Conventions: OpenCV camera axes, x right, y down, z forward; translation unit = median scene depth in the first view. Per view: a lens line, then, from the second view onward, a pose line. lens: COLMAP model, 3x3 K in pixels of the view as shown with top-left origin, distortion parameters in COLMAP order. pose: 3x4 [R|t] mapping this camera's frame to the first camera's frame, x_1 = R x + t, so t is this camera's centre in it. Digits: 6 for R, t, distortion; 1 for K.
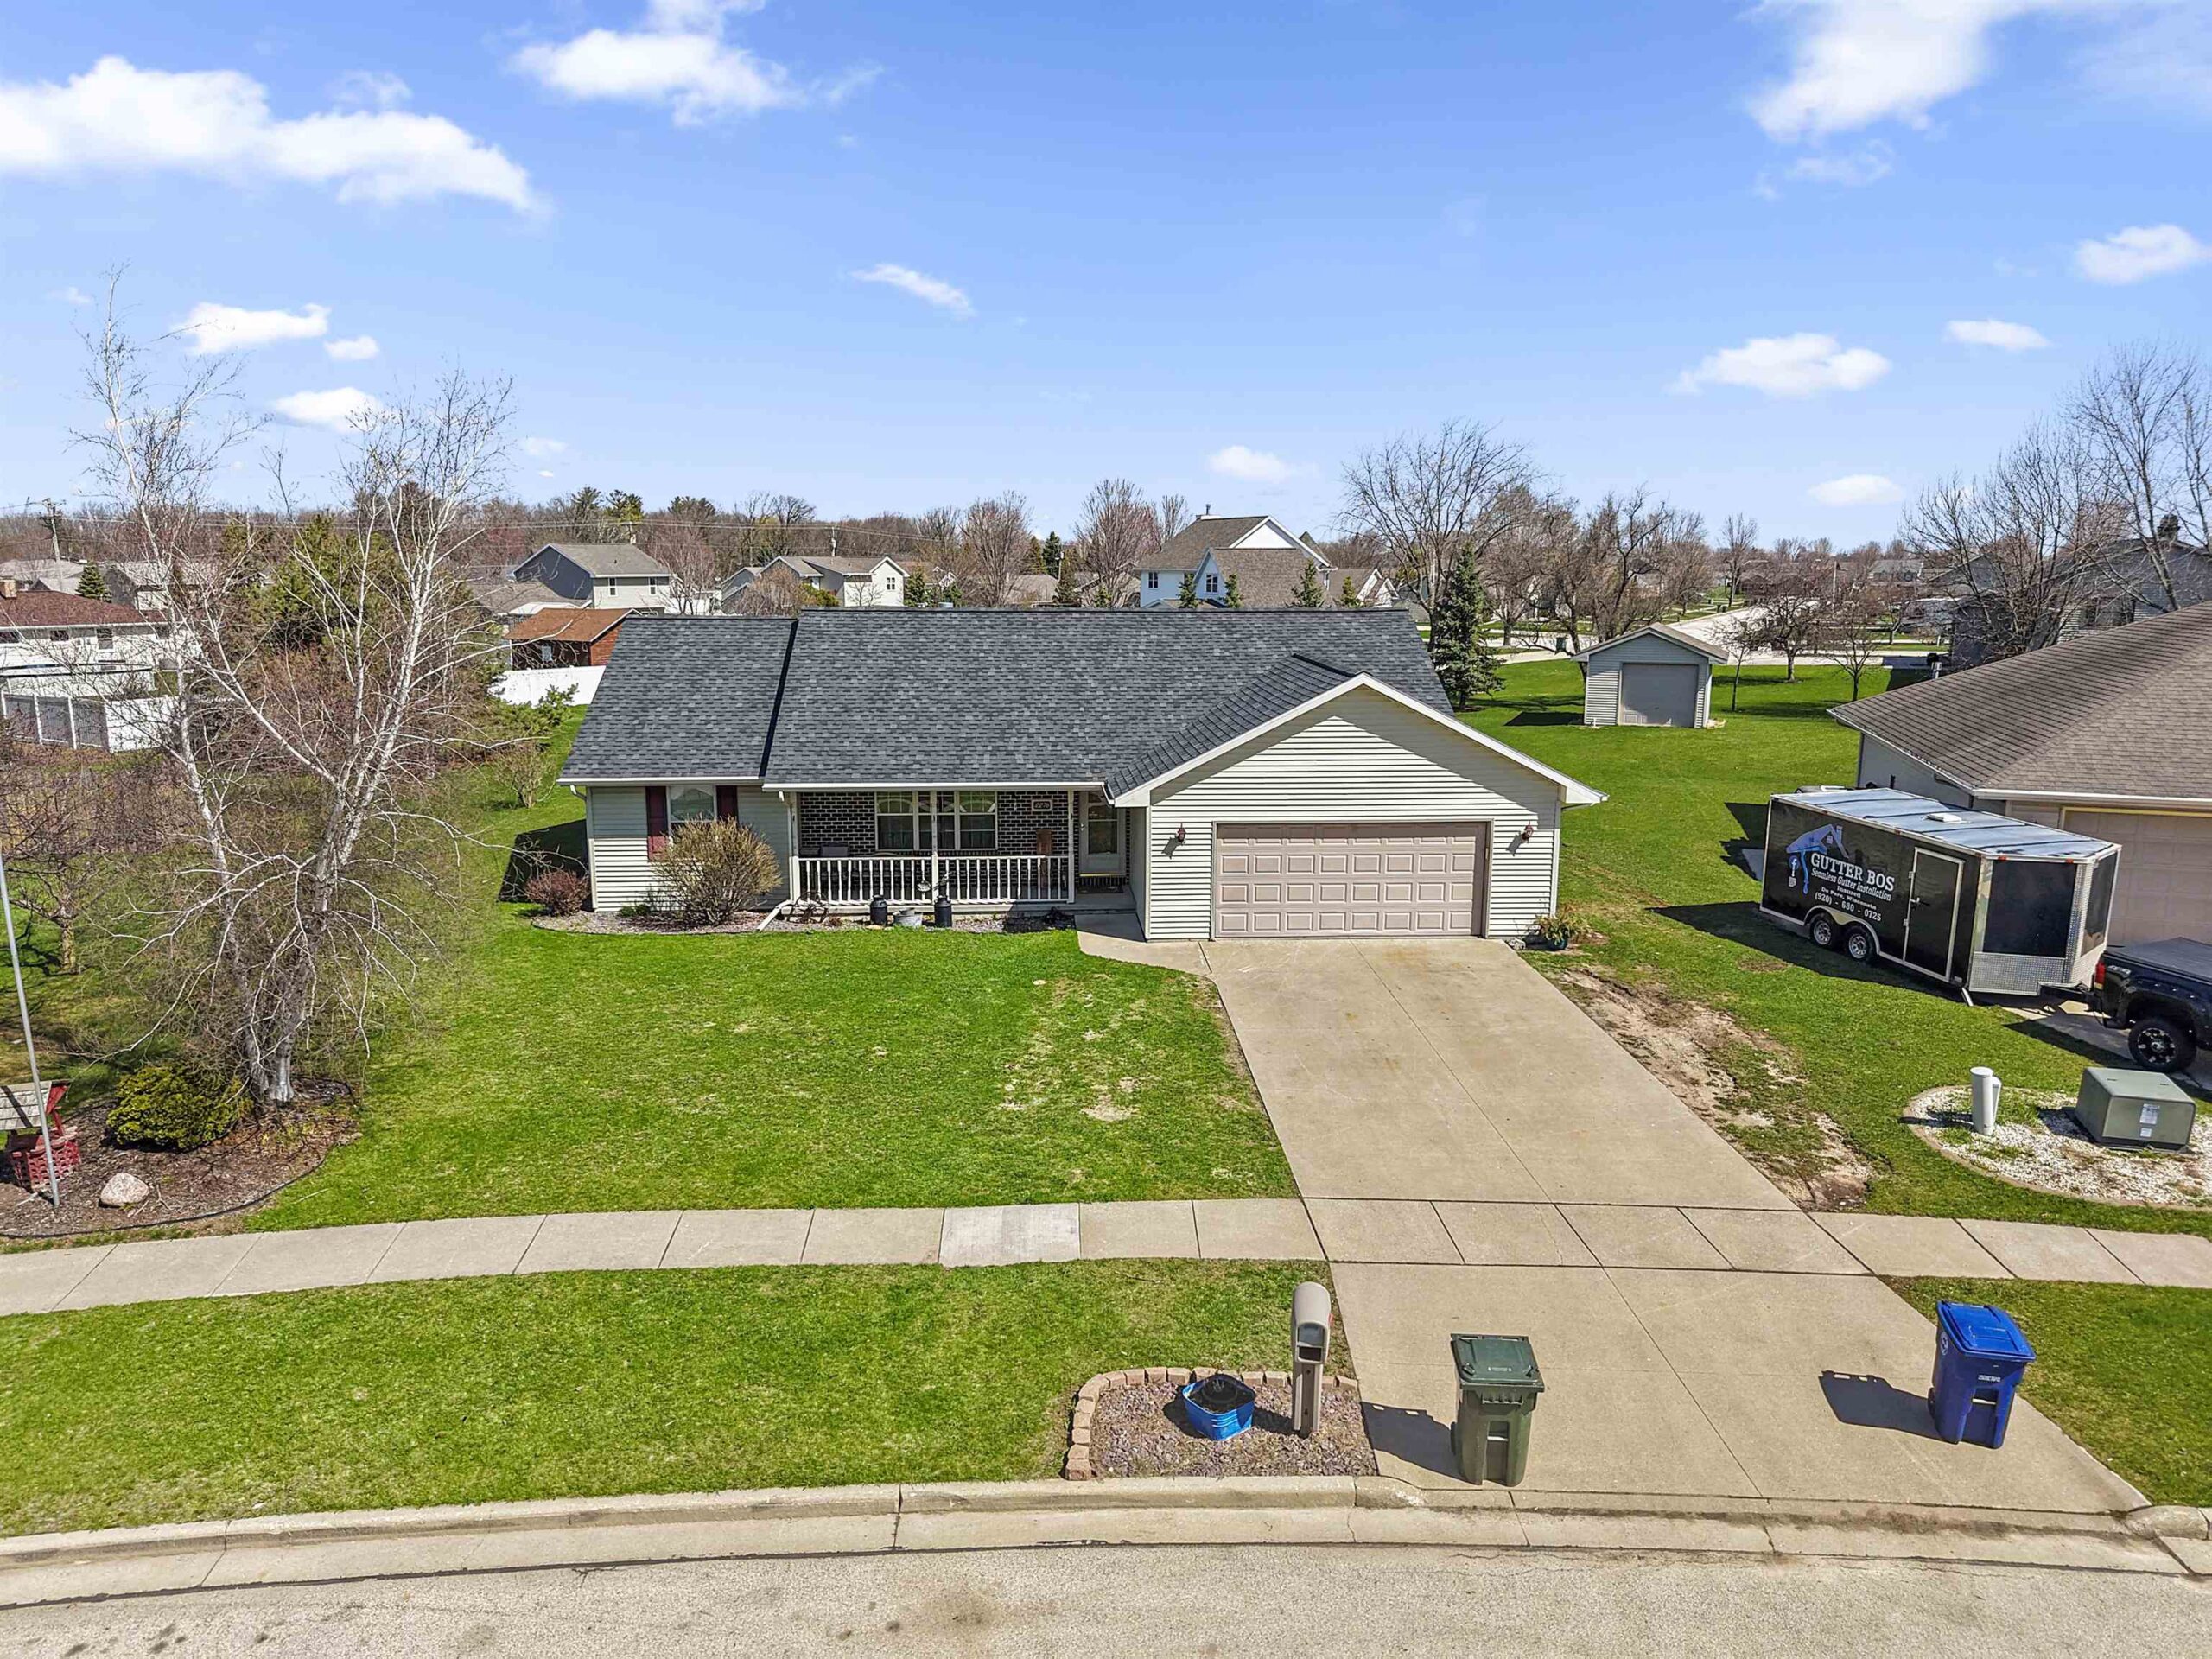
lens RADIAL K [[1497.1, 0, 1106.0], [0, 1497.1, 829.5], [0, 0, 1]] dist [-0.000653, -0.000018]
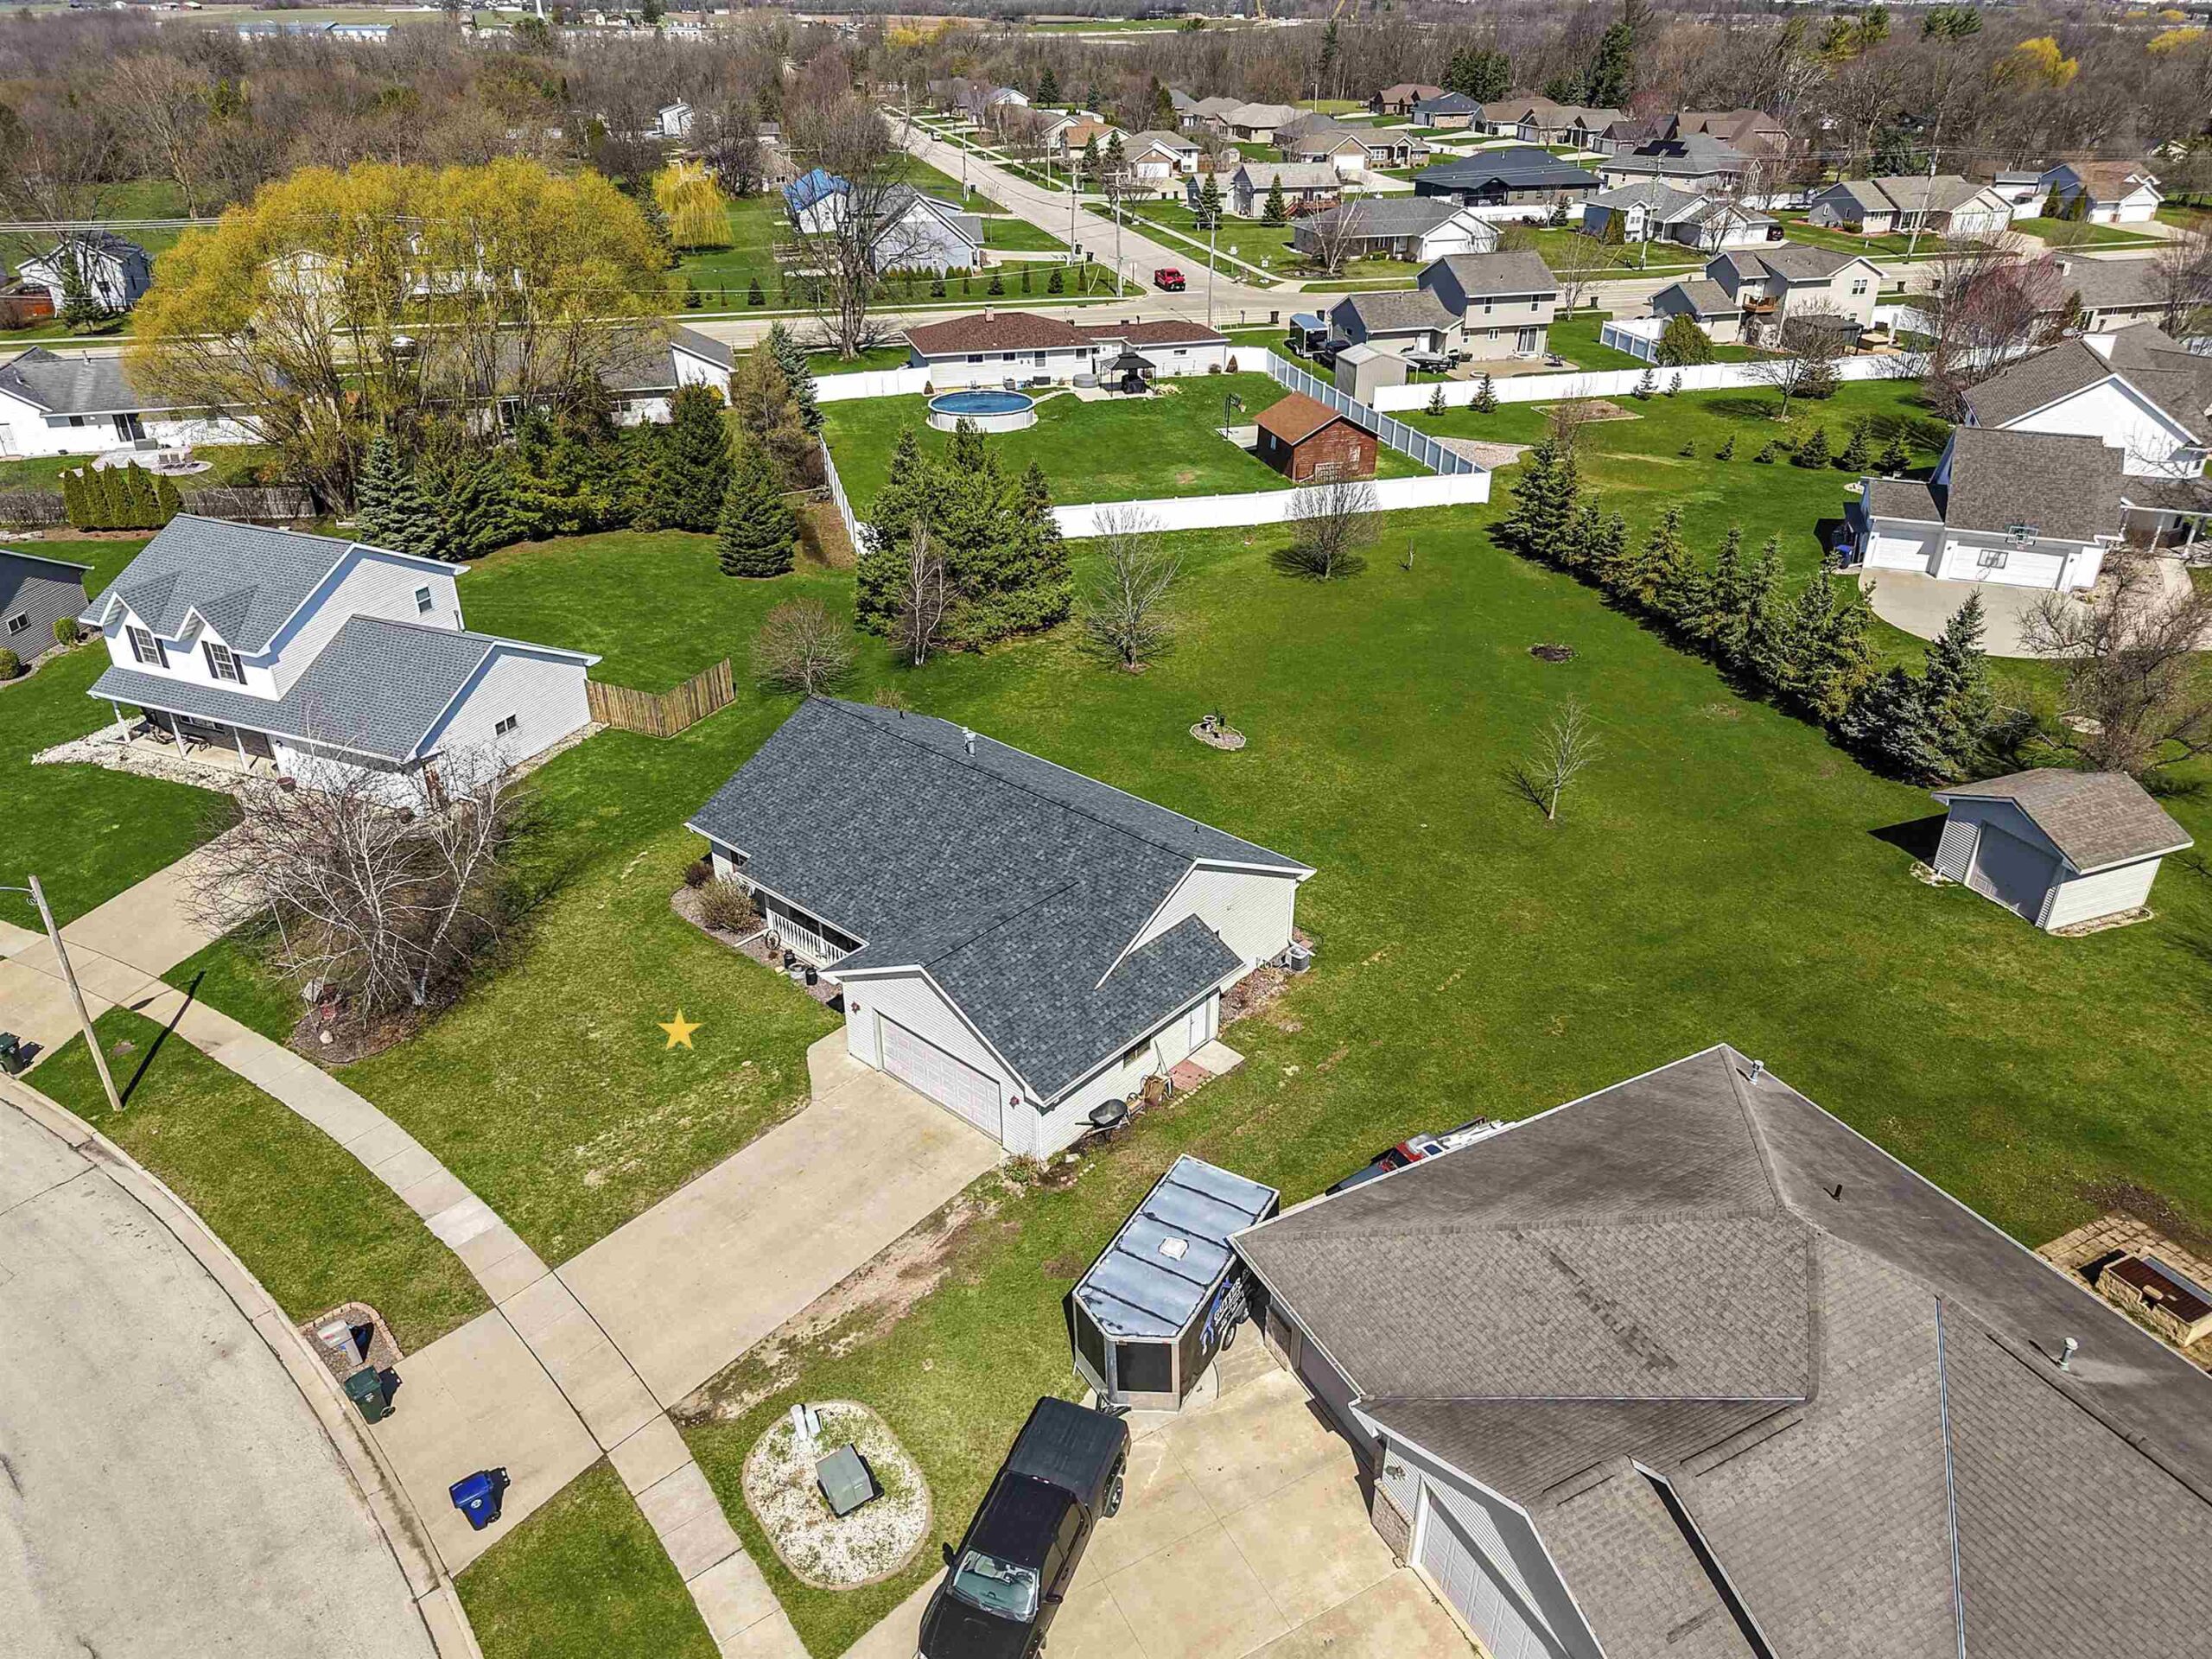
lens RADIAL K [[1536.6, 0, 1113.8], [0, 1536.6, 842.7], [0, 0, 1]] dist [0.006289, -0.004190]
pose [[0.702893, 0.342816, -0.623233, 1.207996], [-0.122649, 0.921483, 0.368545, -0.796002], [0.700642, -0.182609, 0.689750, 0.109673]]
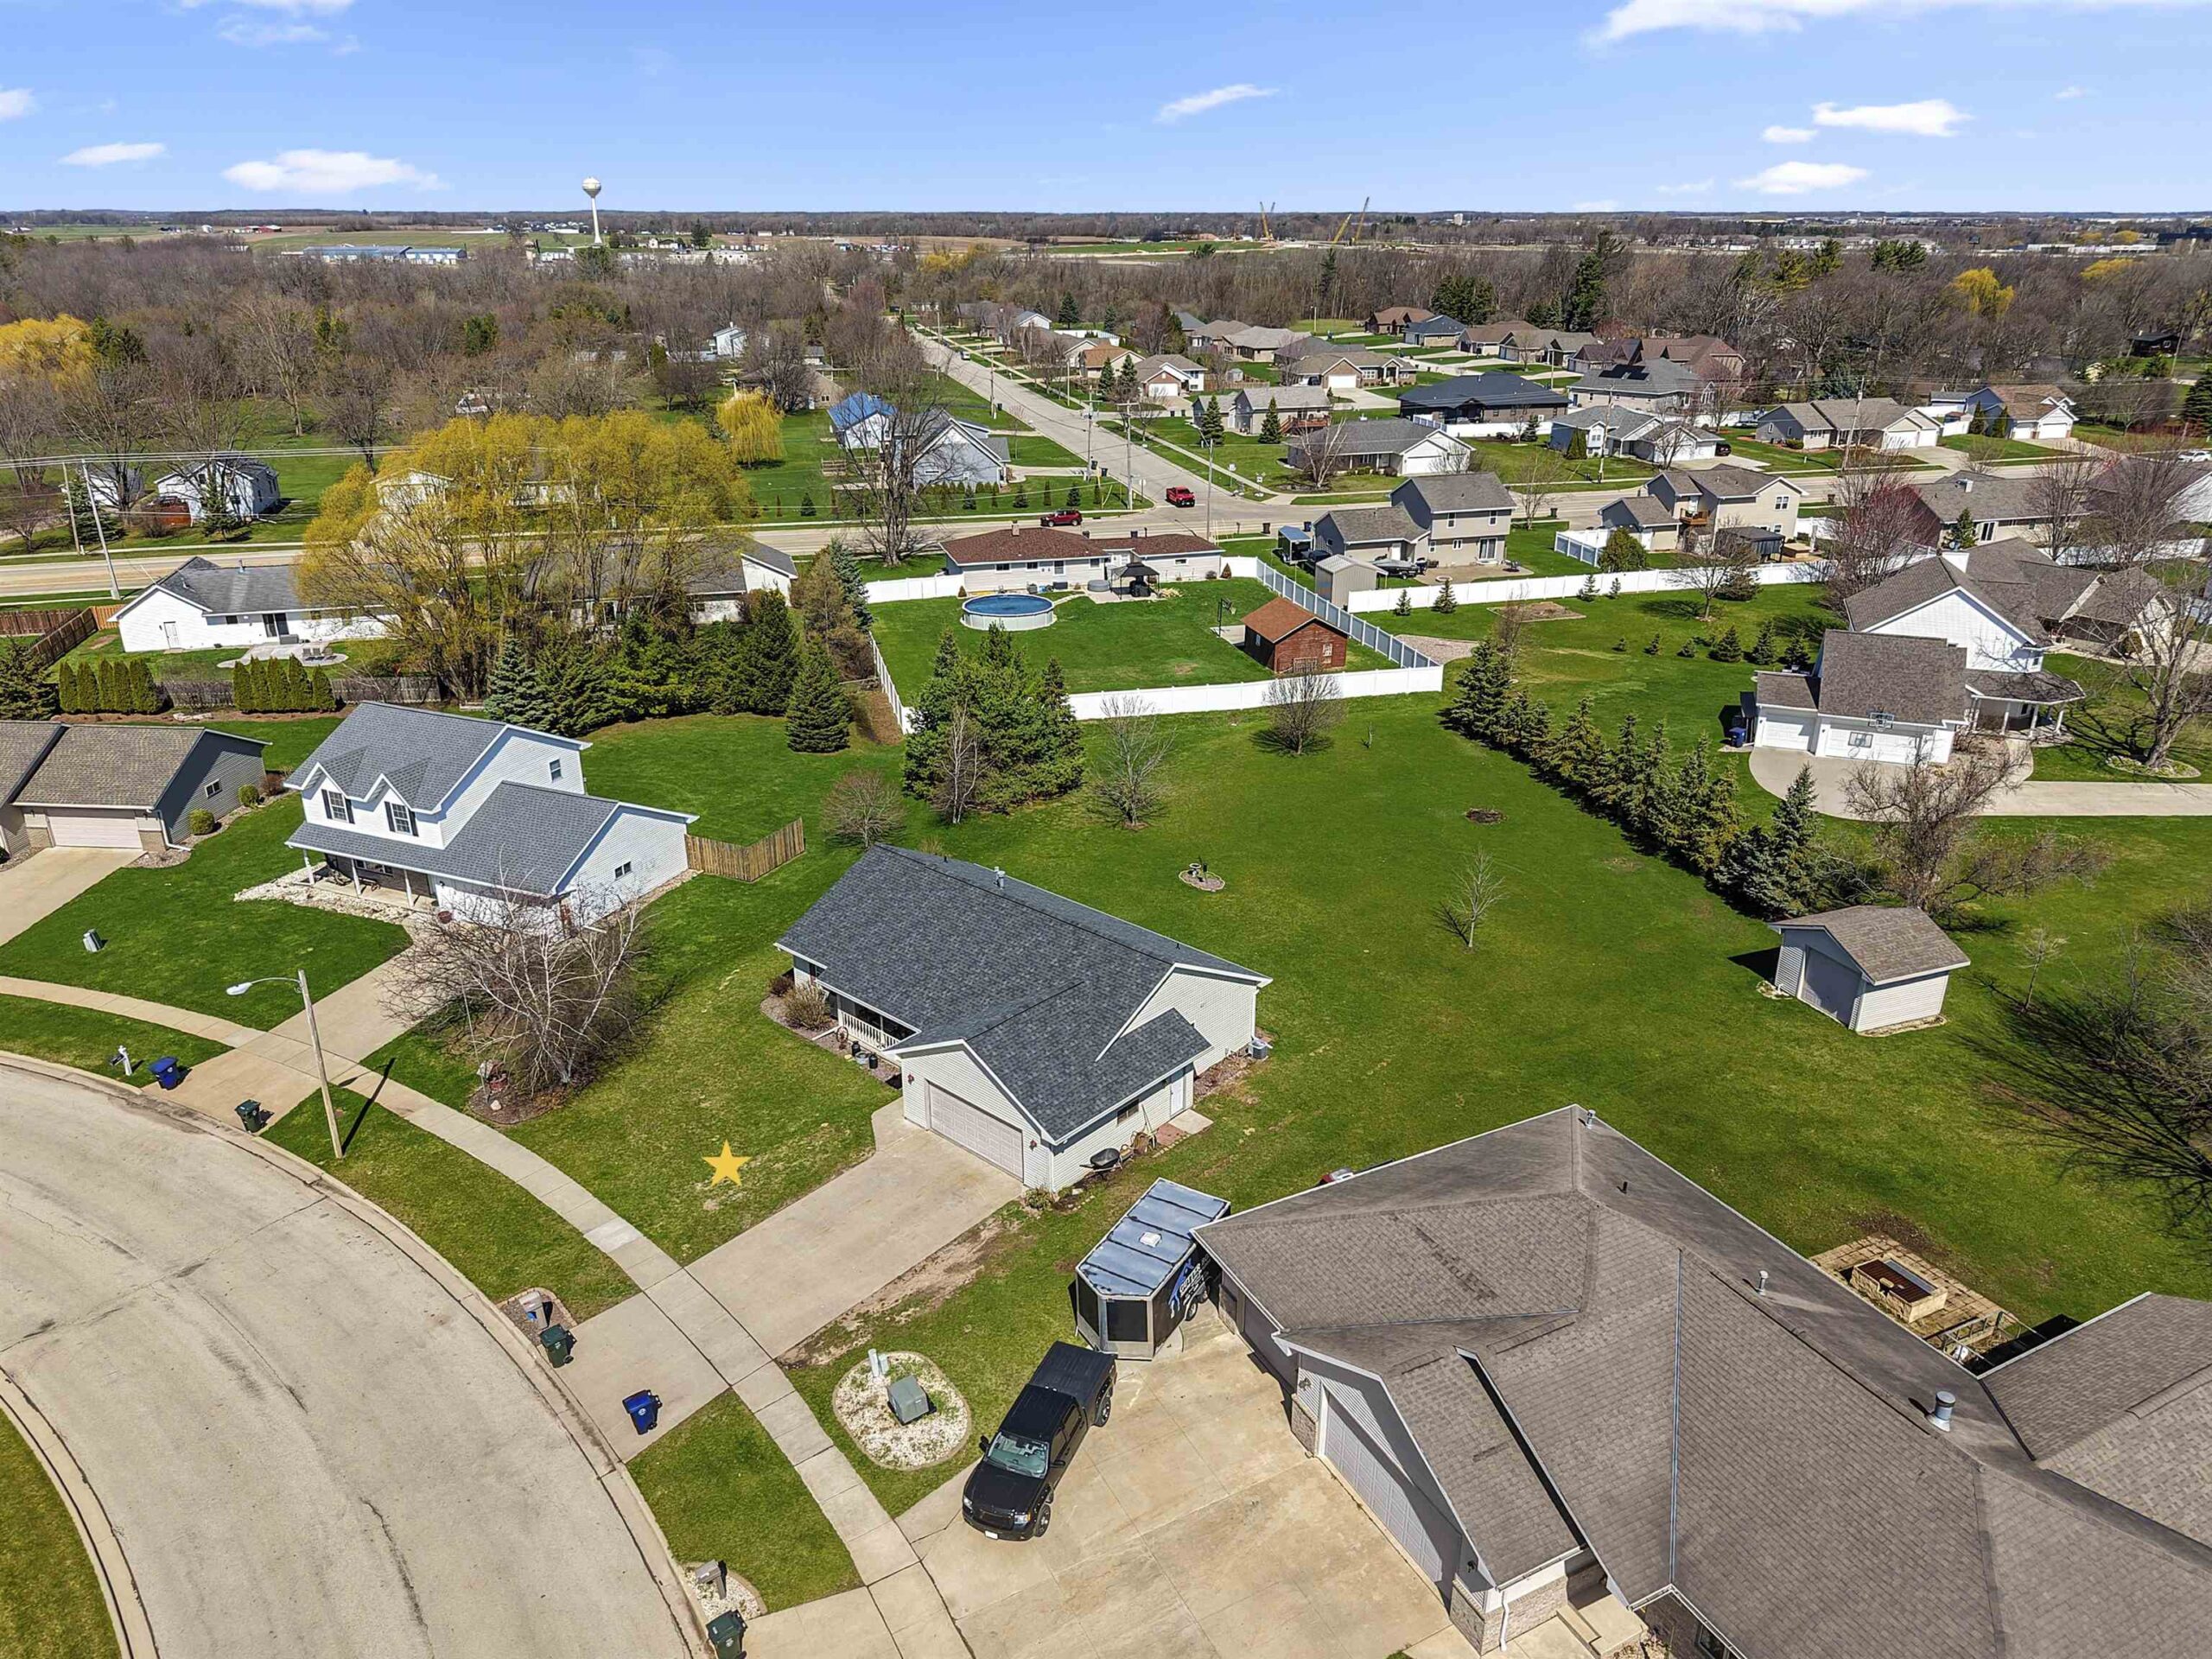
lens RADIAL K [[1536.6, 0, 1113.8], [0, 1536.6, 842.7], [0, 0, 1]] dist [0.006289, -0.004190]
pose [[0.695019, 0.271410, -0.665796, 1.571885], [-0.122440, 0.957167, 0.262373, -0.899714], [0.708489, -0.100834, 0.698481, -0.235691]]
